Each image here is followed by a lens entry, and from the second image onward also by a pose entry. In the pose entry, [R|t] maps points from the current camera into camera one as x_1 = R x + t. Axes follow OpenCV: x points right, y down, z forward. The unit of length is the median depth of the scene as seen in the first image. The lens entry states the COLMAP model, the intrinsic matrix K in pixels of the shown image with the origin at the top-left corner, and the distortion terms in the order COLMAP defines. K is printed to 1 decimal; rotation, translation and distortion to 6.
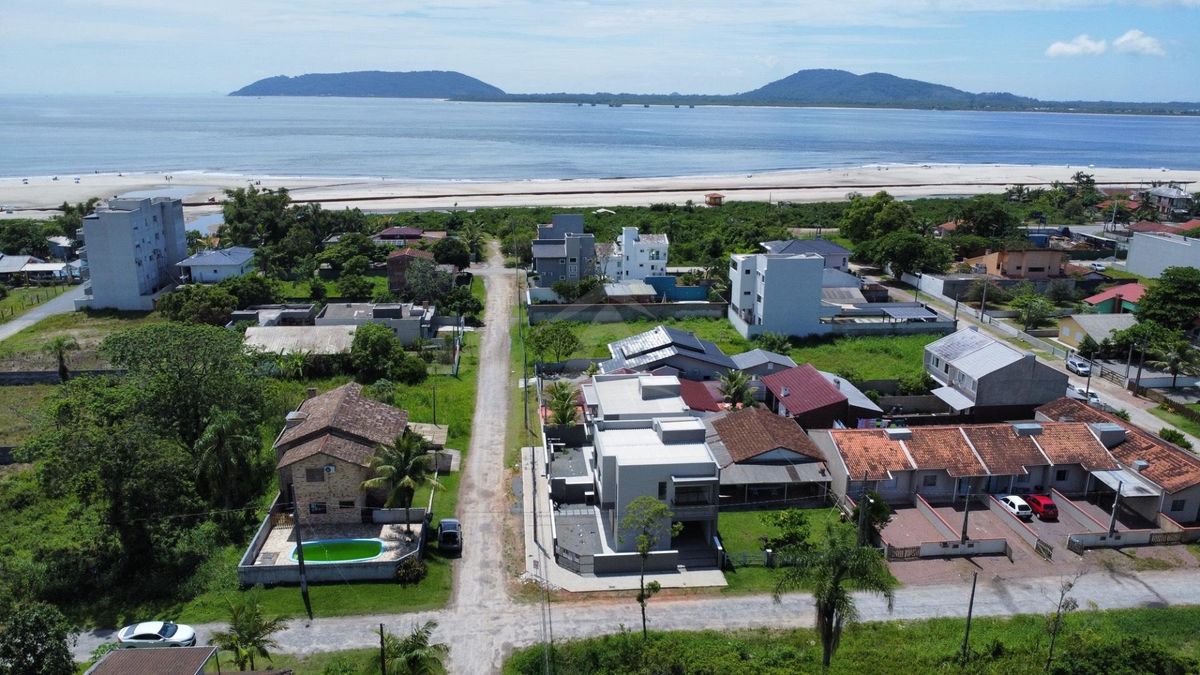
lens RADIAL K [[861.8, 0, 600.0], [0, 861.8, 337.5], [0, 0, 1]] dist [-0.026071, -0.005258]
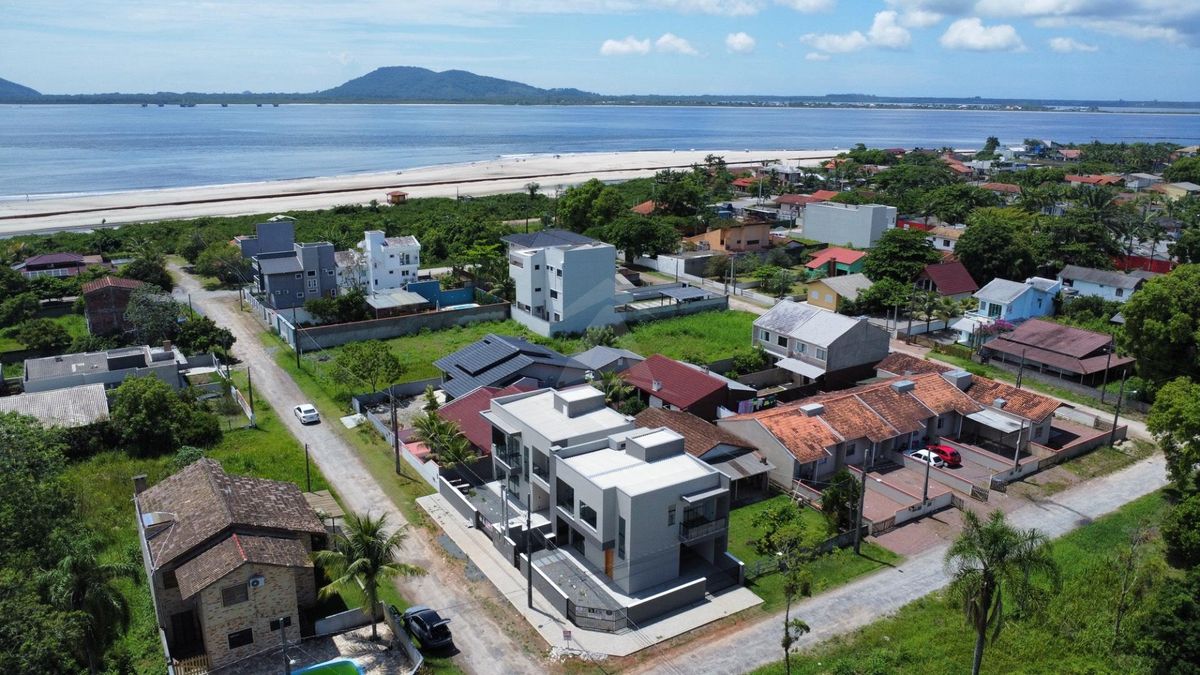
lens RADIAL K [[861.8, 0, 600.0], [0, 861.8, 337.5], [0, 0, 1]] dist [-0.026071, -0.005258]
pose [[0.896773, -0.123563, 0.424889, -0.191672], [0.122316, 0.992028, 0.030334, -0.021499], [-0.425250, 0.024768, 0.904737, 0.124653]]
